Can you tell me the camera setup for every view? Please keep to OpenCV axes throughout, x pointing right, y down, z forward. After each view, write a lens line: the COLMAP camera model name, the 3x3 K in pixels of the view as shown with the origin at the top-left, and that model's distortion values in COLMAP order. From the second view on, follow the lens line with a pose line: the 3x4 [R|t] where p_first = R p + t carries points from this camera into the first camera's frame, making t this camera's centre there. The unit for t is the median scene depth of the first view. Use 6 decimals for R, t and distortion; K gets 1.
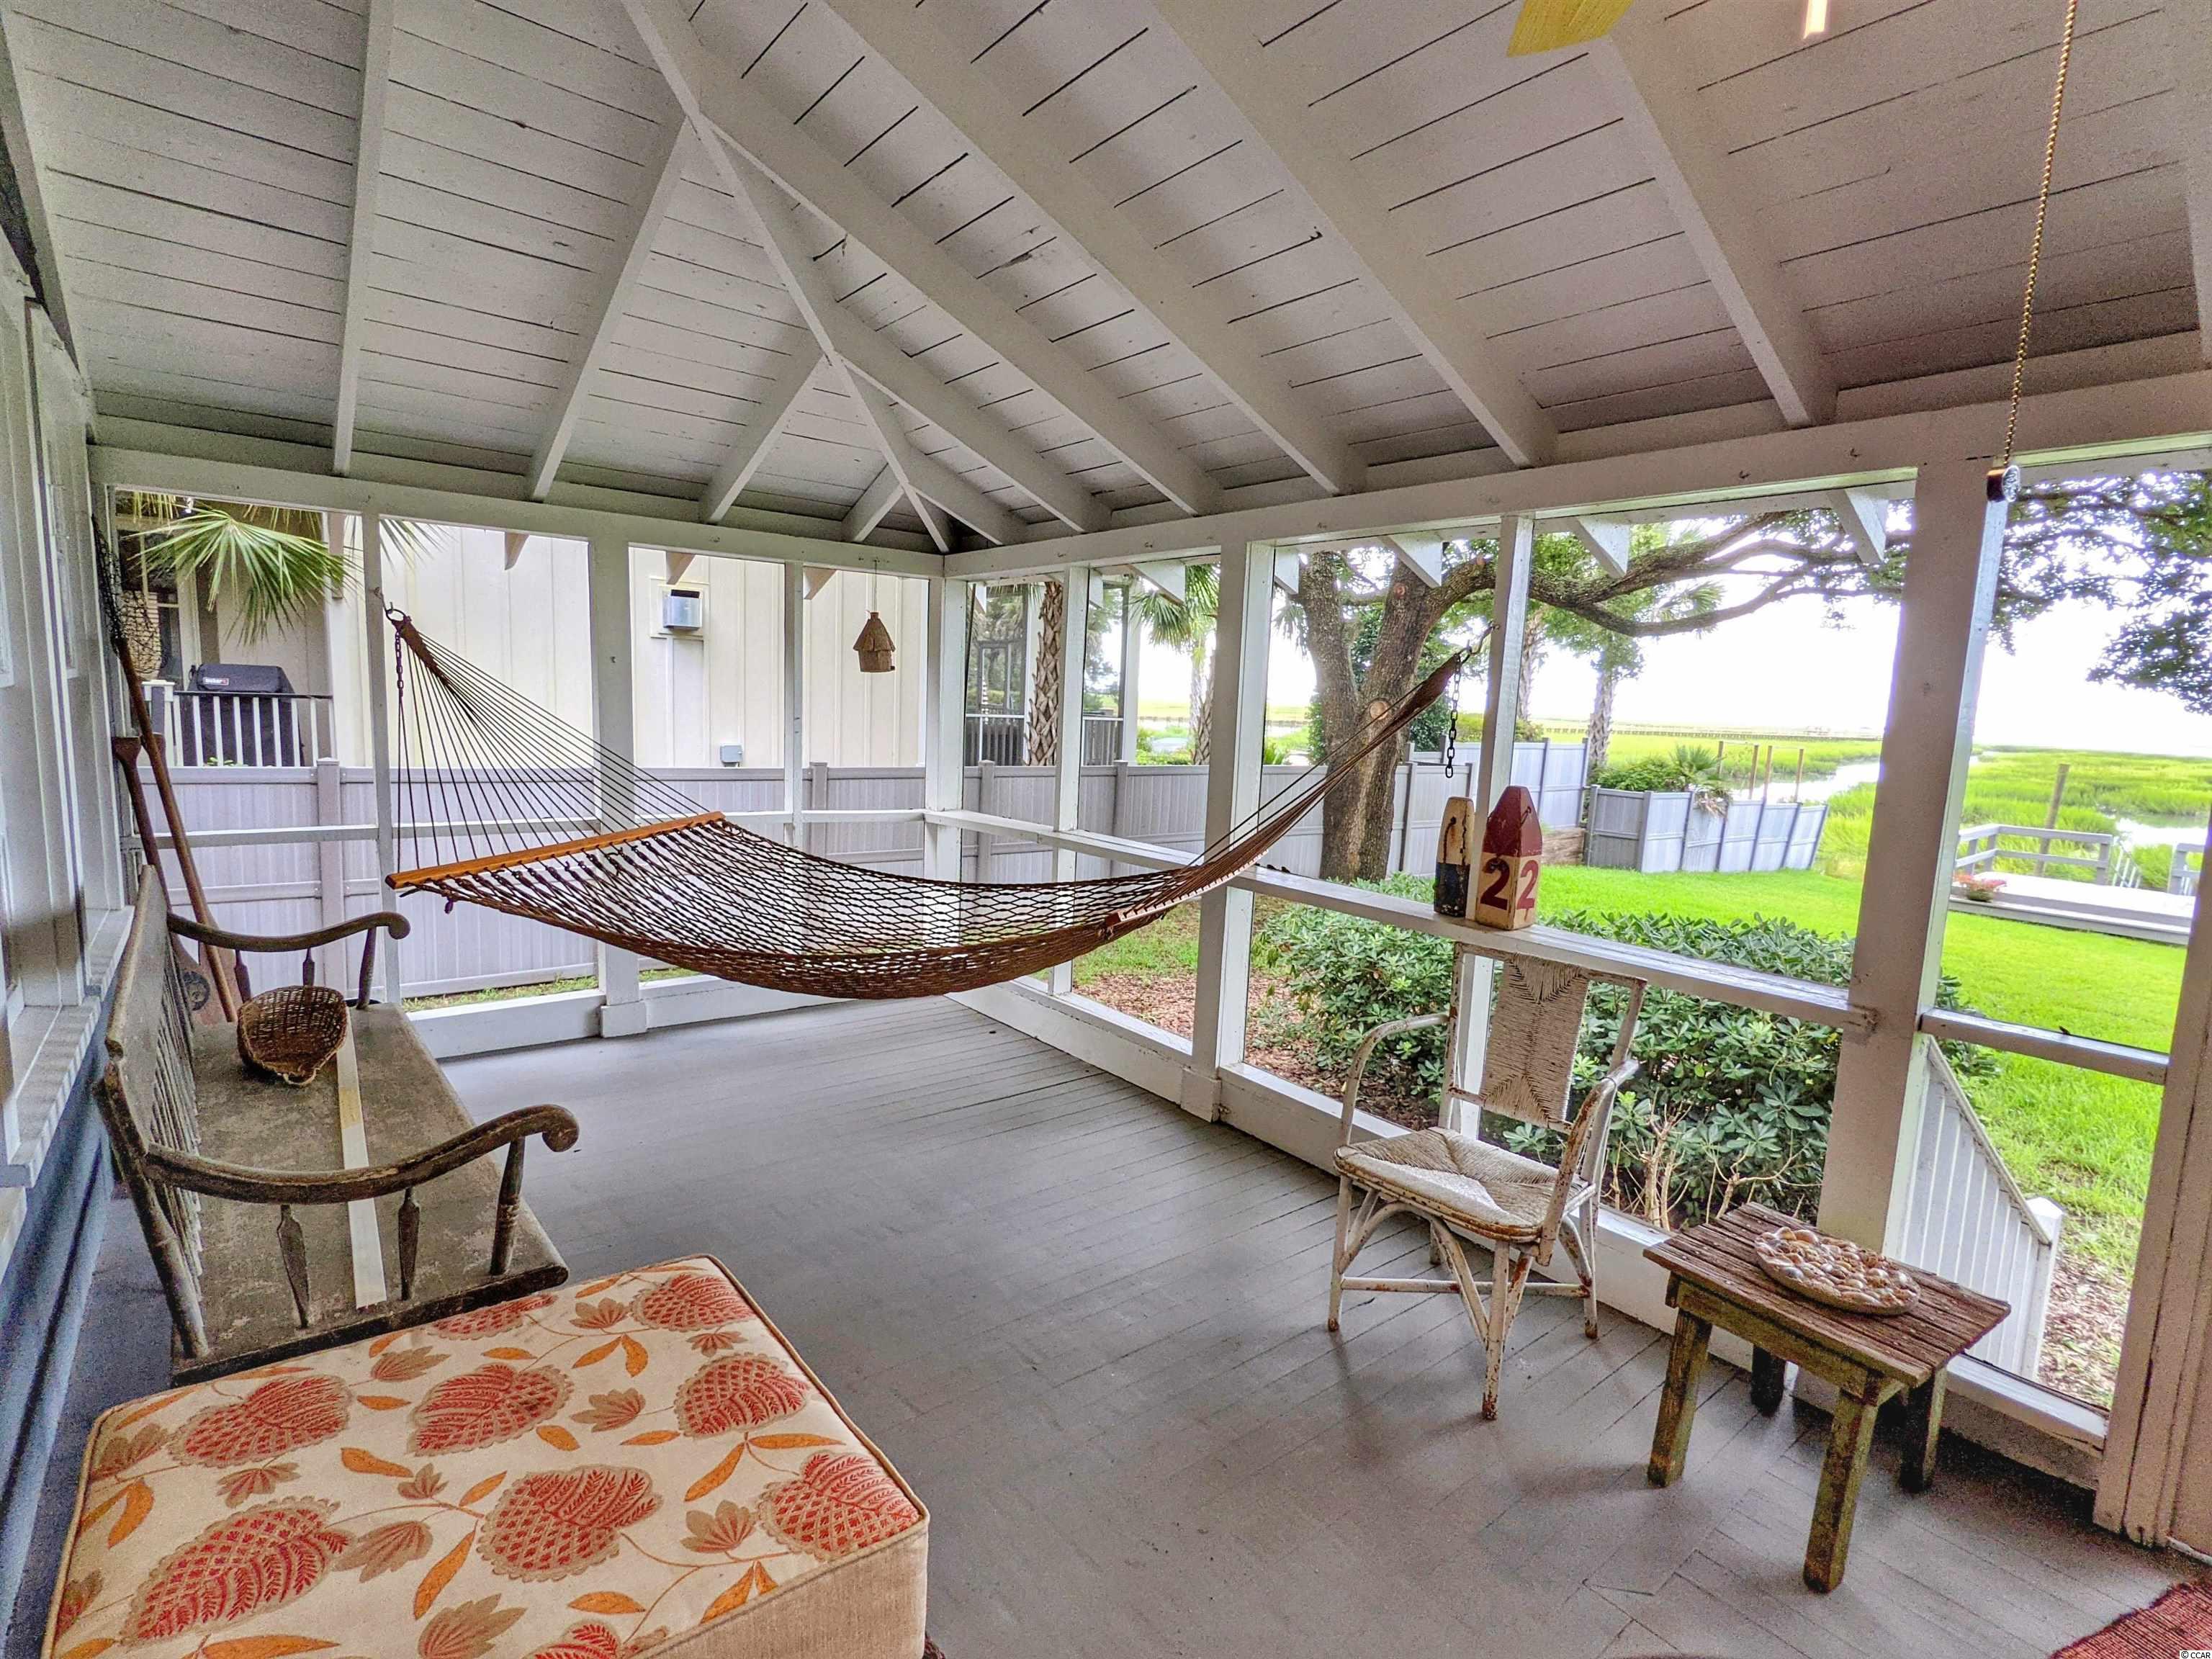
lens RADIAL K [[1063.2, 0, 1106.4], [0, 1063.2, 832.7], [0, 0, 1]] dist [0.000694, 0.002011]
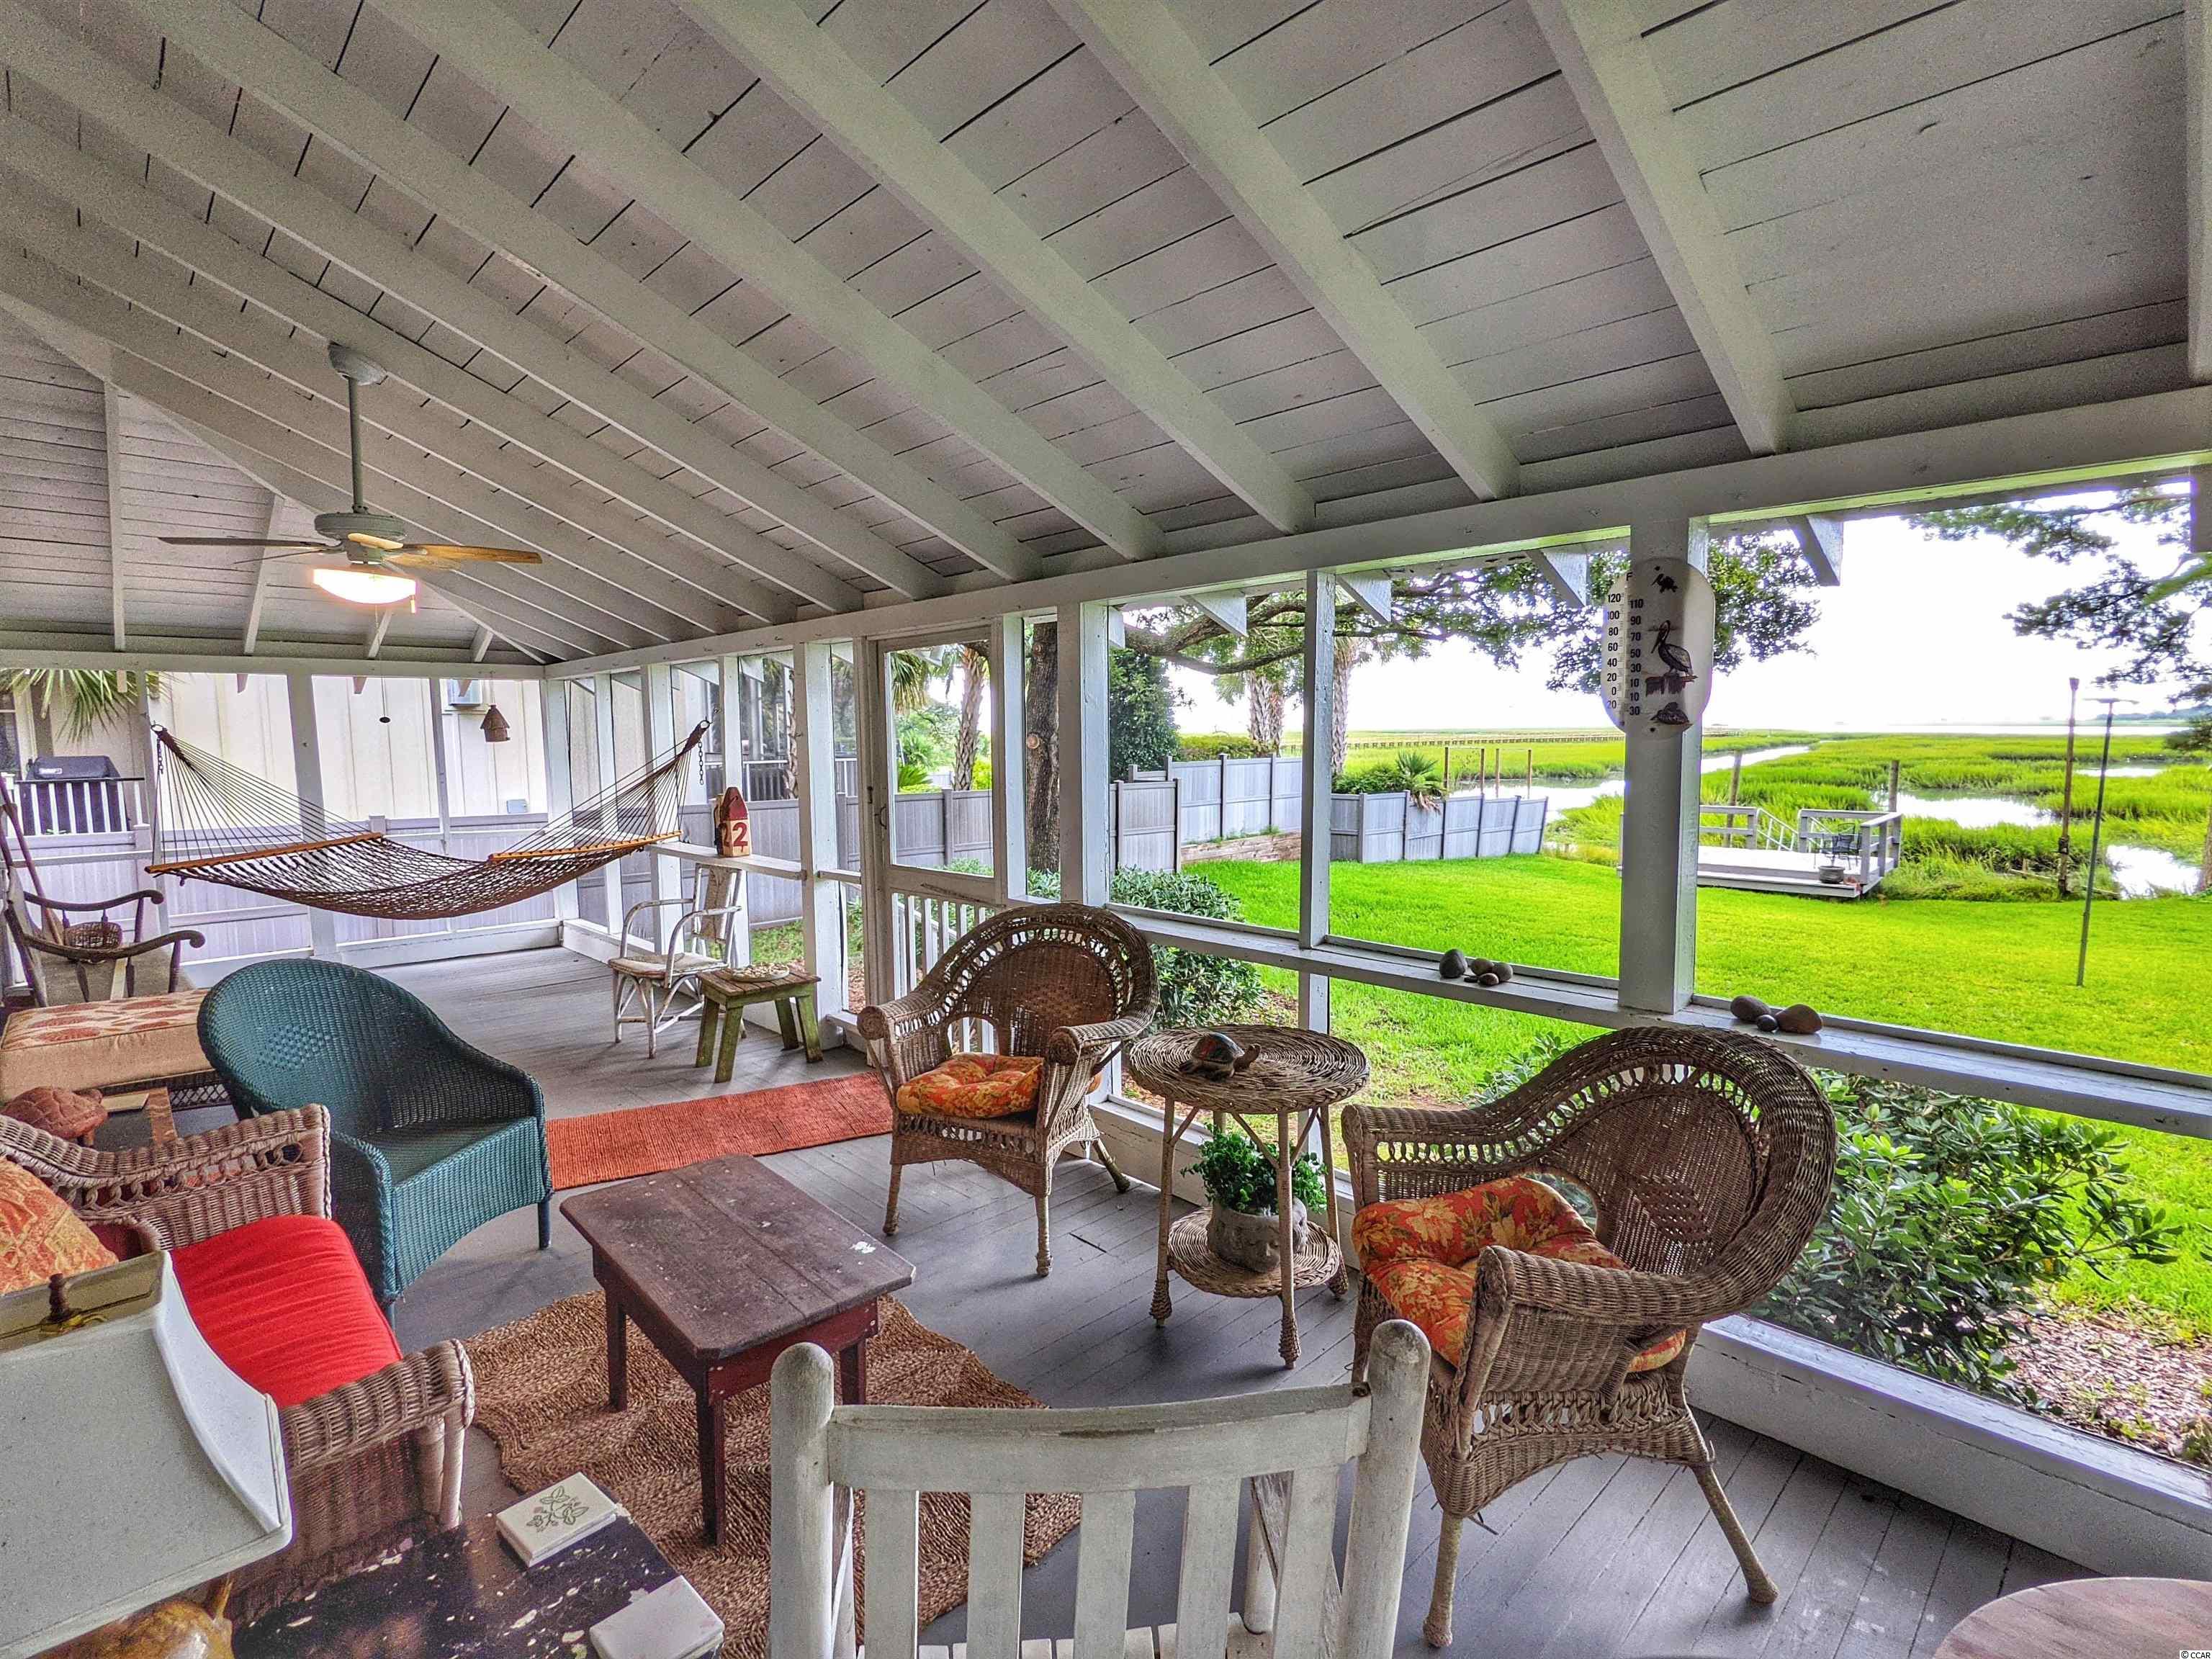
lens RADIAL K [[1063.2, 0, 1107.2], [0, 1063.2, 836.2], [0, 0, 1]] dist [0.000694, 0.002011]
pose [[0.994710, -0.062494, 0.081527, 0.306400], [0.064863, 0.997536, -0.026732, 0.050391], [-0.079655, 0.031879, 0.996313, -0.361362]]
